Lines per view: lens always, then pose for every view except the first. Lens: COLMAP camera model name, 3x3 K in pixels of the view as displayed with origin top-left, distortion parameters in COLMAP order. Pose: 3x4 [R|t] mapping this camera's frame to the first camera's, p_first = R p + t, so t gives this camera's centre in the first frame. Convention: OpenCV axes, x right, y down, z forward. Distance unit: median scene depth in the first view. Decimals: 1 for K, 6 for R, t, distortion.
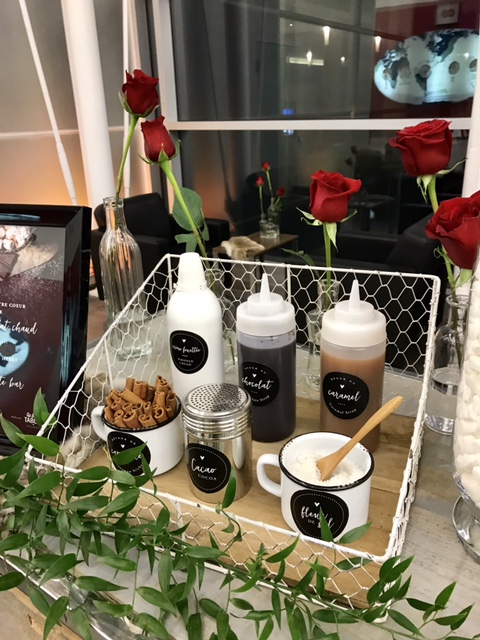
lens RADIAL K [[537.2, 0, 246.8], [0, 537.2, 315.9], [0, 0, 1]] dist [-0.002119, -0.000998]
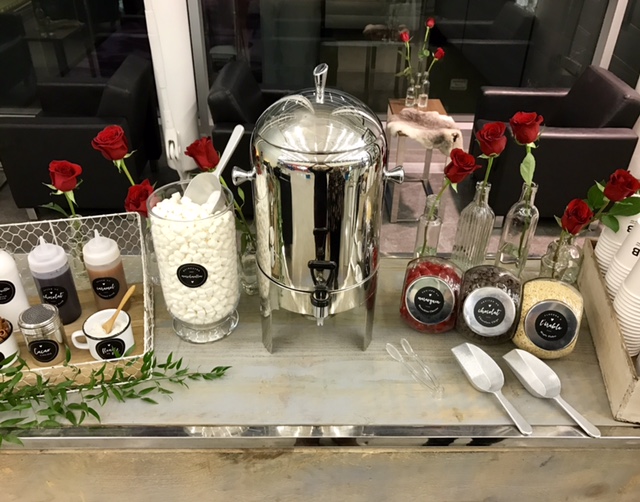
lens RADIAL K [[571.9, 0, 321.6], [0, 571.9, 244.4], [0, 0, 1]] dist [0.019097, 0.002478]
pose [[0.808335, -0.292100, 0.511147, -0.195767], [0.173209, 0.947801, 0.267715, -0.411047], [-0.562666, -0.127868, 0.816735, -1.072846]]
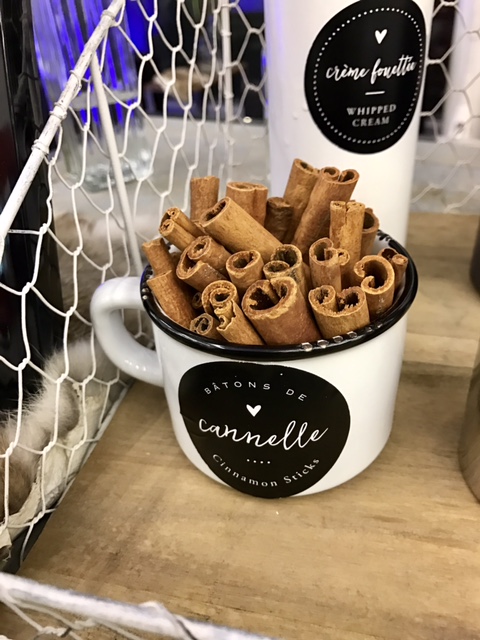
lens RADIAL K [[537.2, 0, 246.8], [0, 537.2, 315.9], [0, 0, 1]] dist [-0.002119, -0.000998]
pose [[0.984732, -0.114398, 0.131208, -0.262058], [0.078934, 0.965239, 0.249166, 0.128260], [-0.155151, -0.235005, 0.959531, 0.745643]]
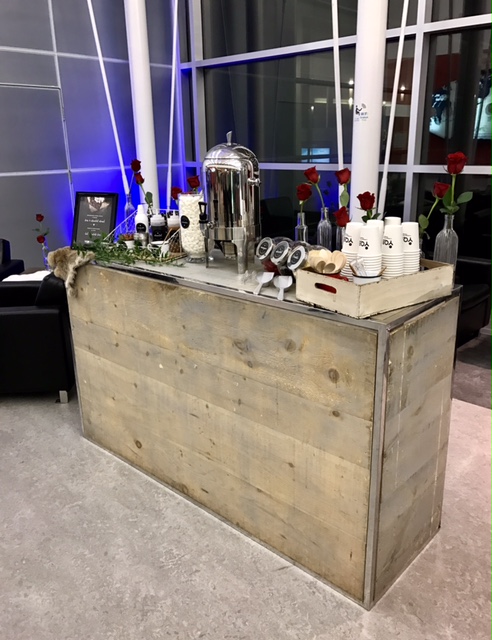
lens RADIAL K [[552.4, 0, 246.0], [0, 552.4, 320.0], [0, 0, 1]] dist [0.013197, -0.000036]
pose [[0.992403, 0.047713, -0.113402, 1.374471], [-0.053623, 0.997326, -0.049651, 1.049836], [0.110729, 0.055355, 0.992308, -3.486413]]
